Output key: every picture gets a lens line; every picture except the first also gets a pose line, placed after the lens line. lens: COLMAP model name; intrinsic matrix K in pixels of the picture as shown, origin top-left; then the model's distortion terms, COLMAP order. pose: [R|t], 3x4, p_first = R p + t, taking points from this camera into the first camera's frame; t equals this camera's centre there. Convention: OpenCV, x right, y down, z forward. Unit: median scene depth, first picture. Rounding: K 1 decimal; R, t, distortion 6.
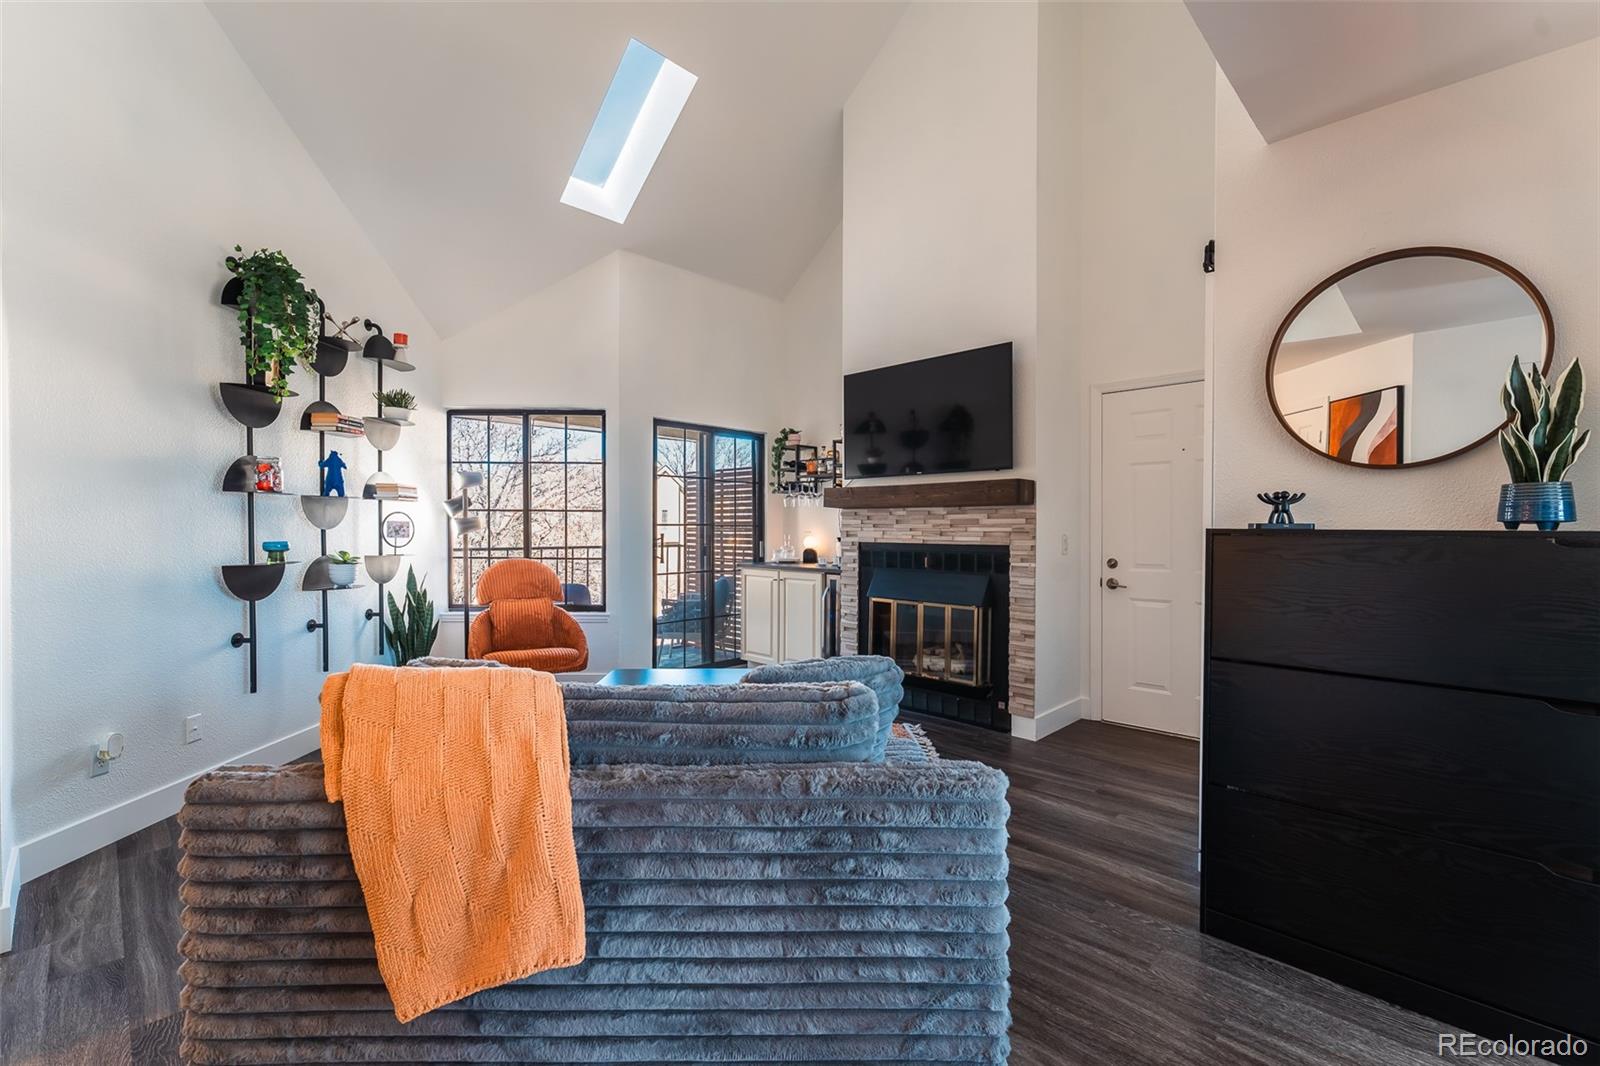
lens RADIAL K [[690.0, 0, 800.0], [0, 690.0, 533.0], [0, 0, 1]] dist [0.000614, -0.000147]
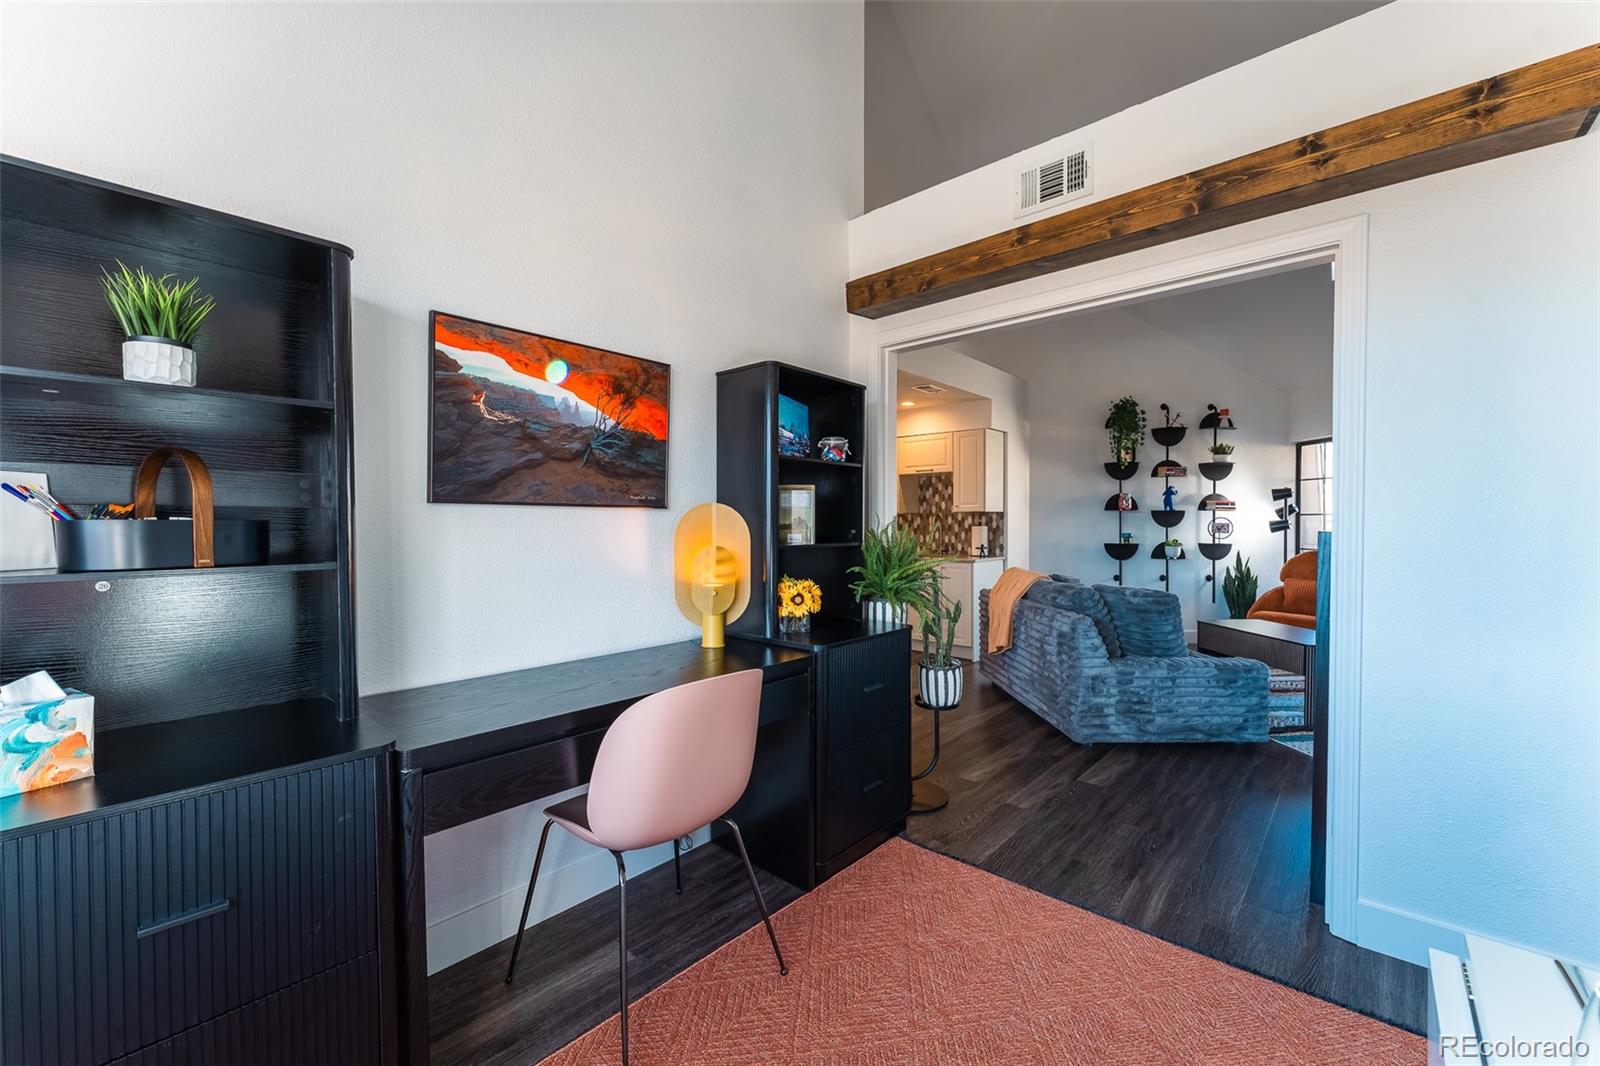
lens RADIAL K [[636.5, 0, 800.0], [0, 636.5, 533.0], [0, 0, 1]] dist [-0.000571, -0.000295]
pose [[0.038509, 0.013429, -0.999168, 0.906417], [-0.012030, 0.999843, 0.012974, -0.001295], [0.999186, 0.011520, 0.038665, -0.065037]]
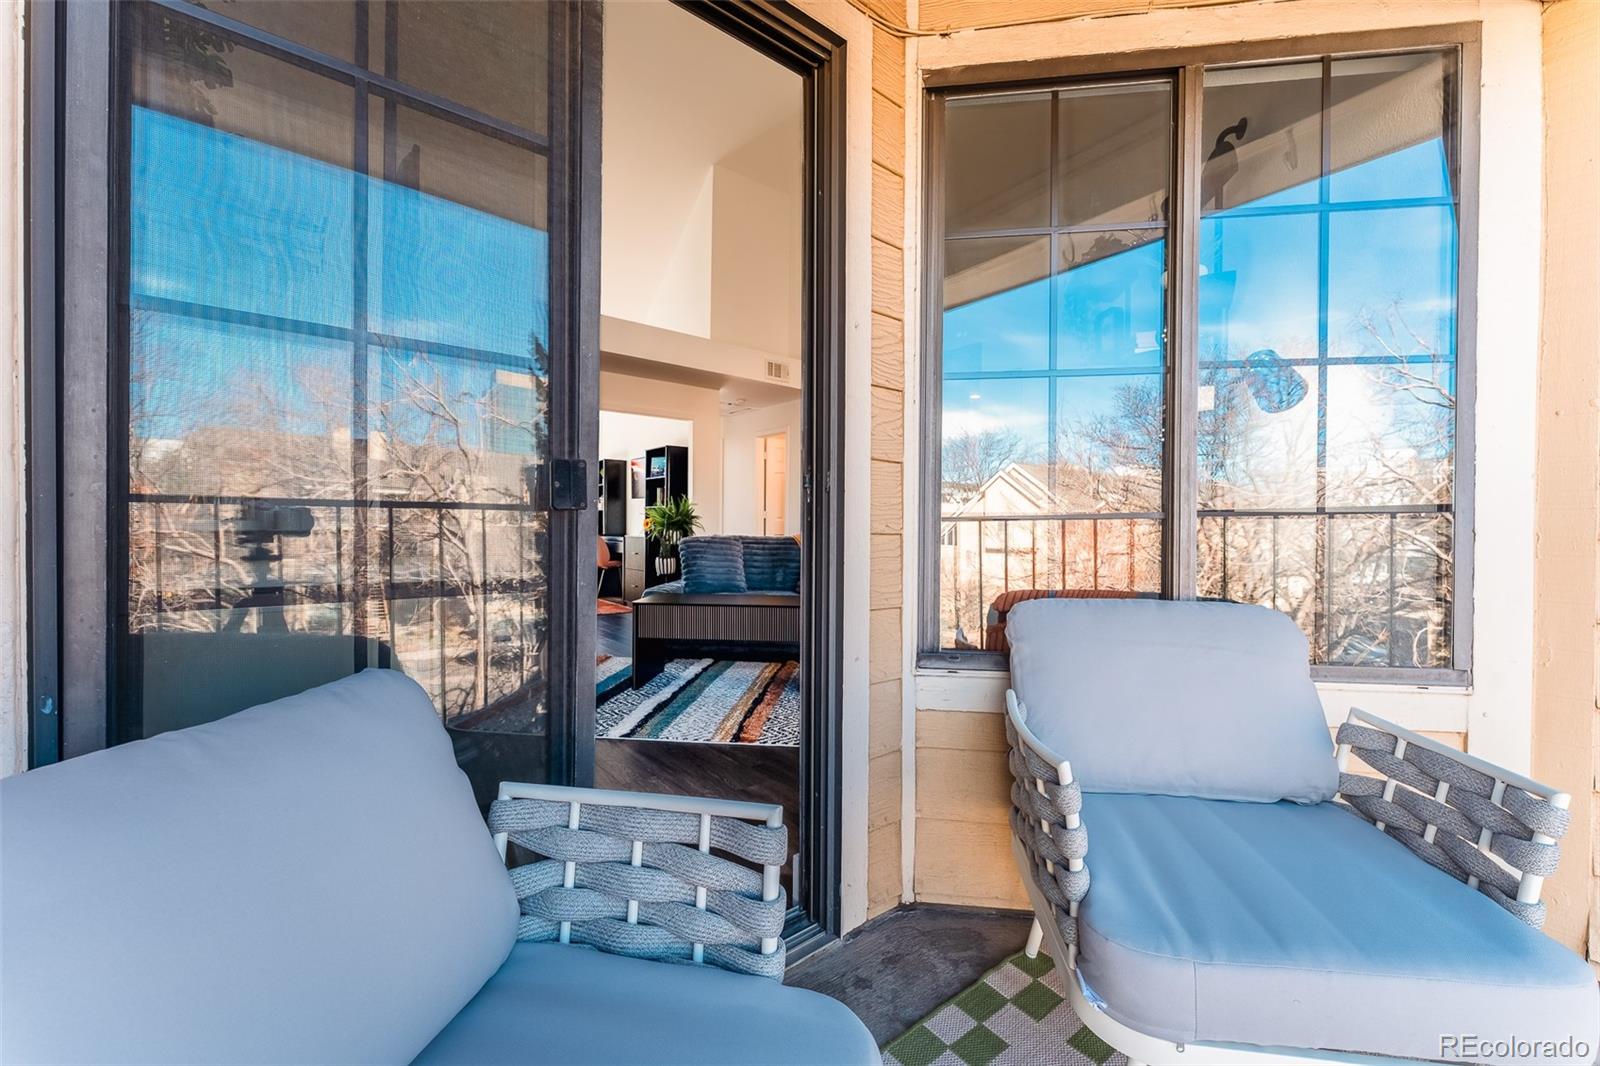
lens RADIAL K [[636.5, 0, 800.0], [0, 636.5, 533.0], [0, 0, 1]] dist [-0.000571, -0.000295]
pose [[-0.990519, -0.009191, 0.137070, -0.322955], [-0.006606, 0.999792, 0.019304, 0.052647], [-0.137219, 0.018215, -0.990373, 1.636874]]
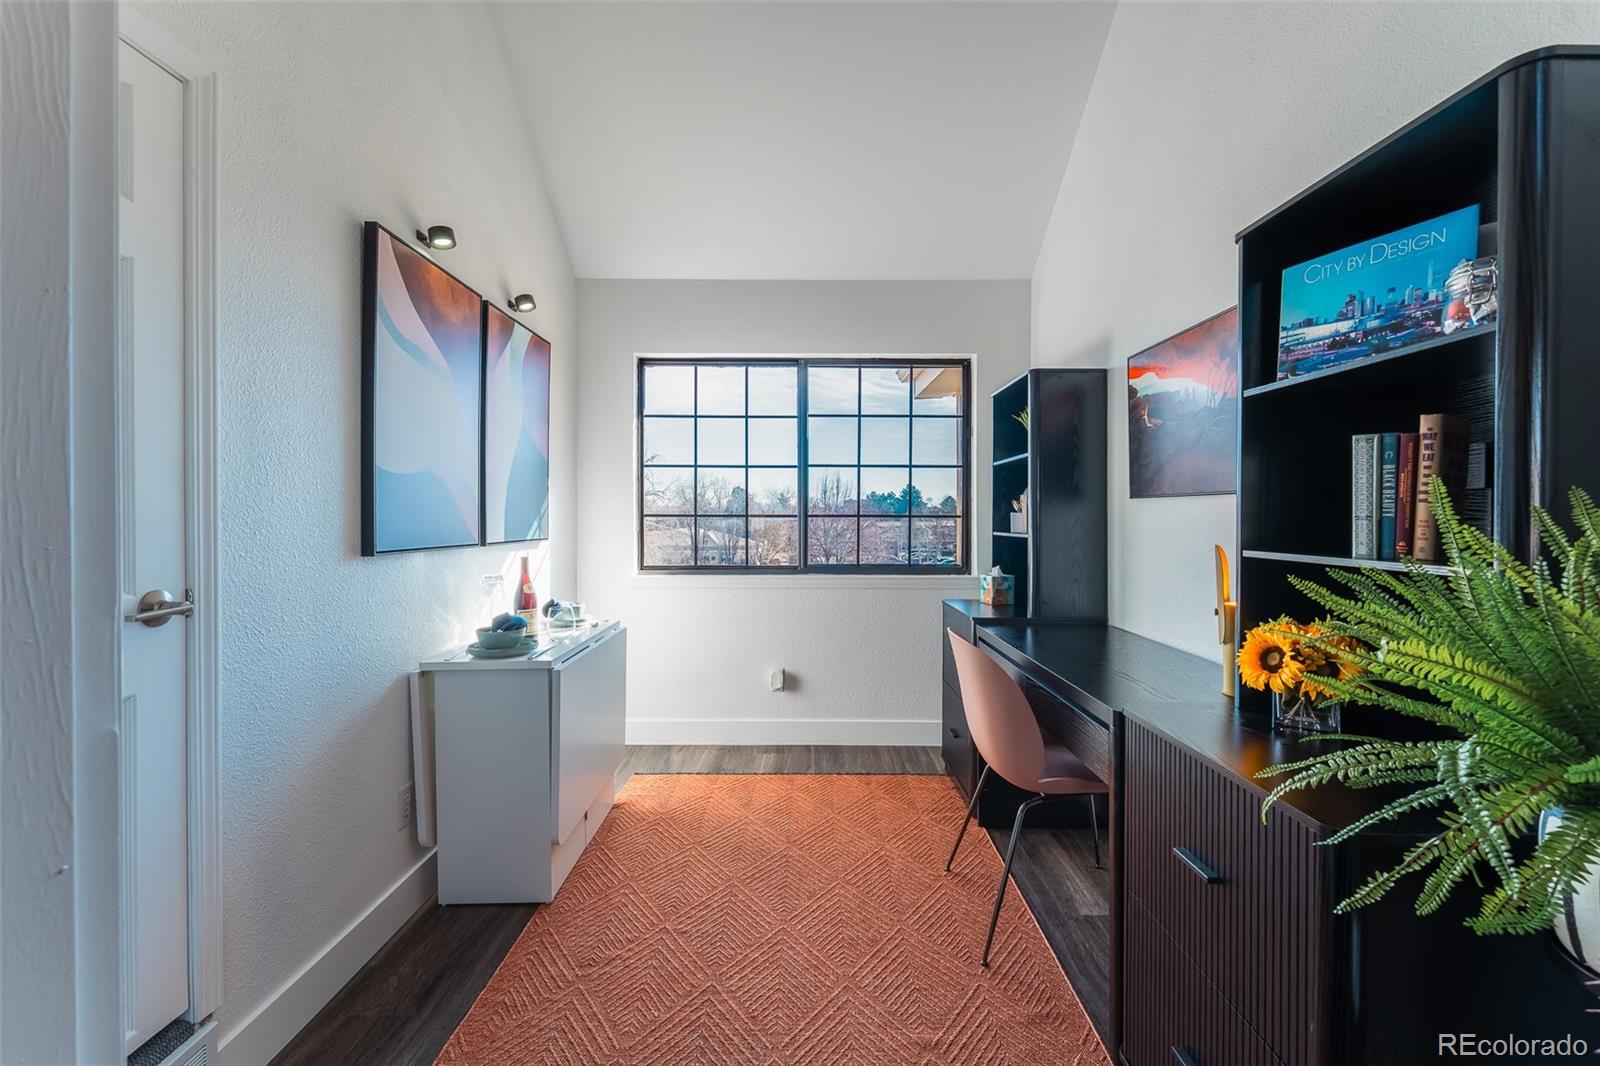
lens RADIAL K [[657.3, 0, 802.3], [0, 657.3, 515.7], [0, 0, 1]] dist [-0.000476, -0.000948]
pose [[-0.691330, -0.002517, 0.722535, 0.261971], [0.008878, 0.999889, 0.011978, -0.006892], [-0.722485, 0.014695, -0.691231, 0.322916]]
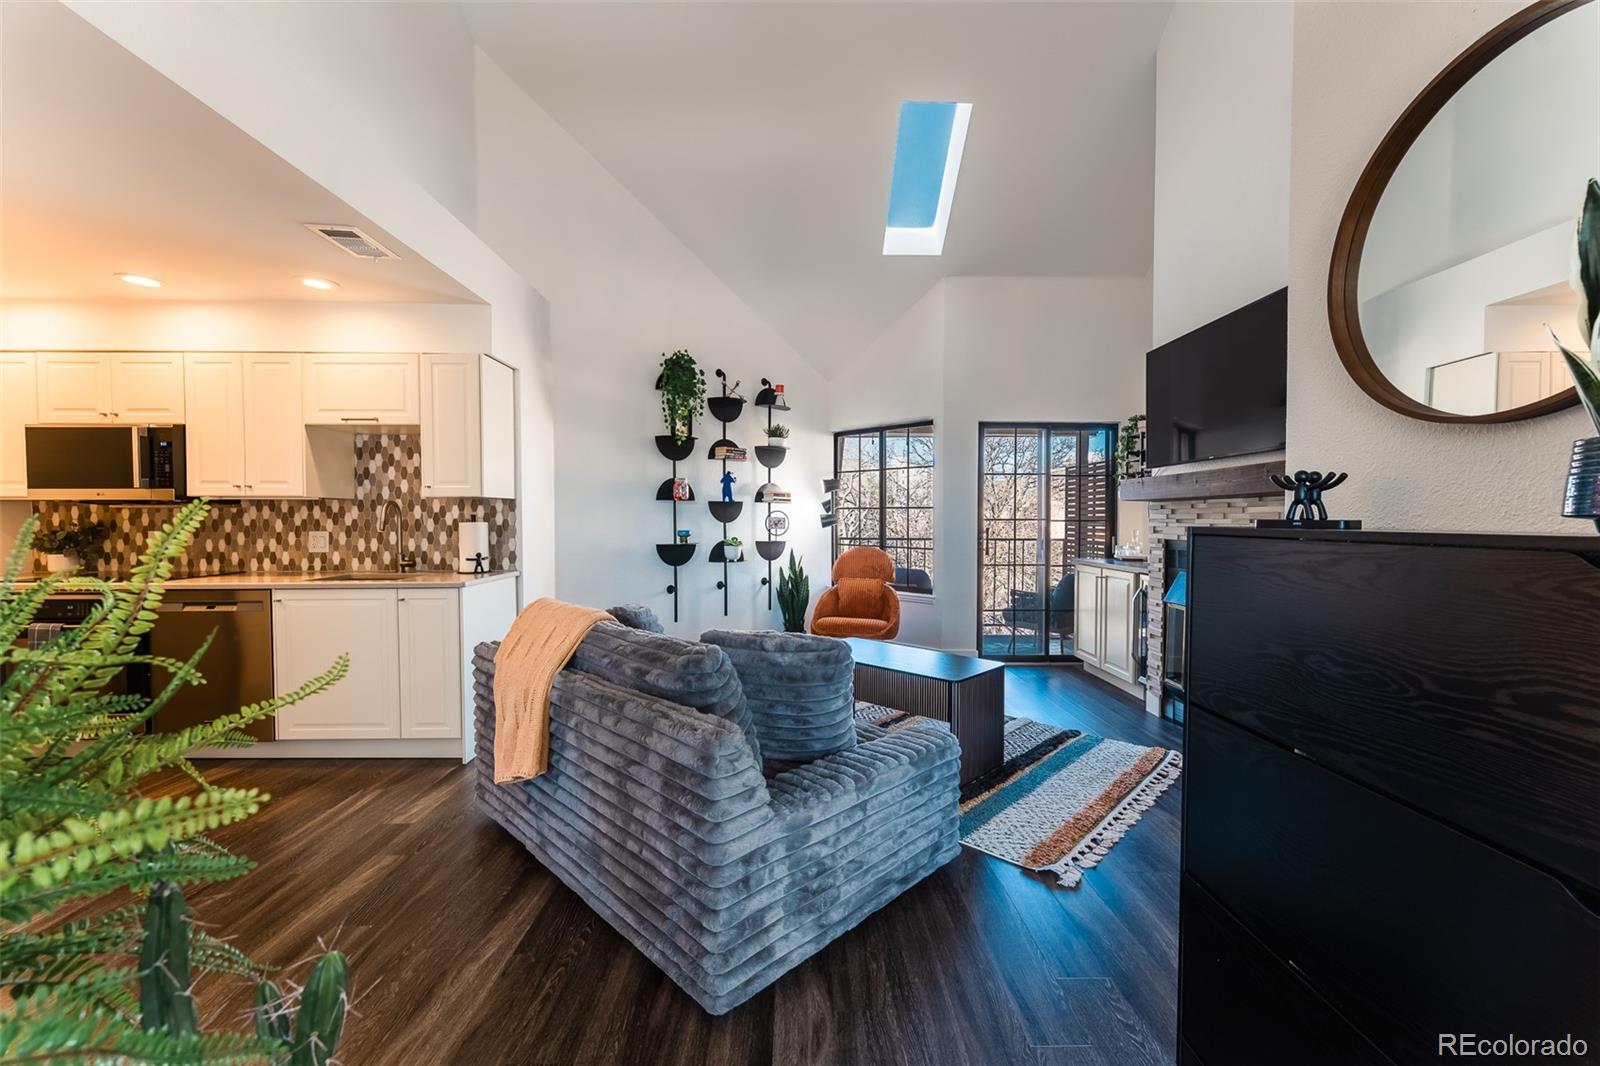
lens RADIAL K [[636.5, 0, 800.0], [0, 636.5, 533.0], [0, 0, 1]] dist [-0.000571, -0.000295]
pose [[0.705565, 0.014400, -0.708498, 0.381229], [-0.006941, 0.999886, 0.013410, -0.002829], [0.708611, -0.004545, 0.705585, 0.109954]]
